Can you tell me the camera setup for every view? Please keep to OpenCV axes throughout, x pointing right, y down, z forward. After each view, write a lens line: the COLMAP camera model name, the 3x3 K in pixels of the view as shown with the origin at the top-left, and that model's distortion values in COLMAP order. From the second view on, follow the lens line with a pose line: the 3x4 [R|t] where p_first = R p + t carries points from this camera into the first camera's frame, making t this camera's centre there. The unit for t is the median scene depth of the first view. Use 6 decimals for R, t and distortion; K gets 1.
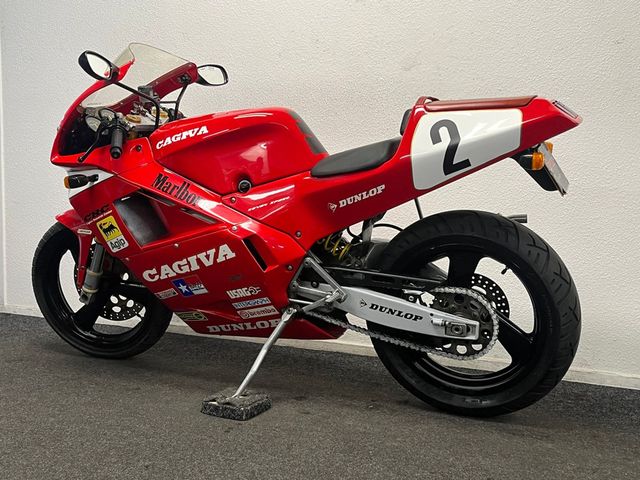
lens RADIAL K [[665.5, 0, 318.7], [0, 665.5, 268.5], [0, 0, 1]] dist [0.000370, -0.002806]
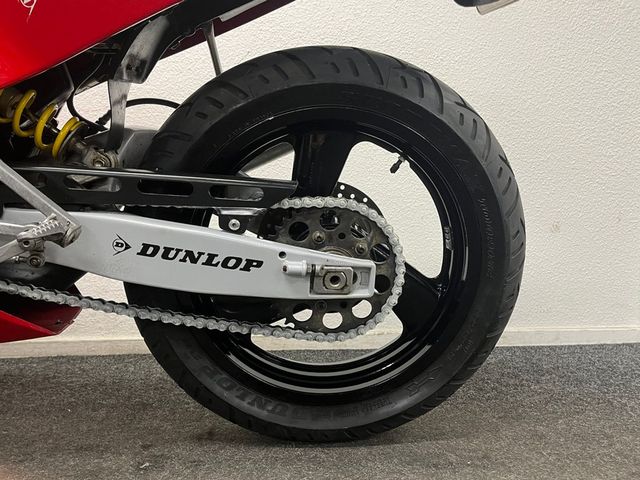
lens RADIAL K [[522.7, 0, 320.0], [0, 522.7, 240.0], [0, 0, 1]] dist [0.033523, -0.005424]
pose [[0.872176, -0.051726, 0.486449, 0.012183], [0.069449, 0.997415, -0.018458, 0.065467], [-0.484237, 0.049882, 0.873514, 0.637931]]
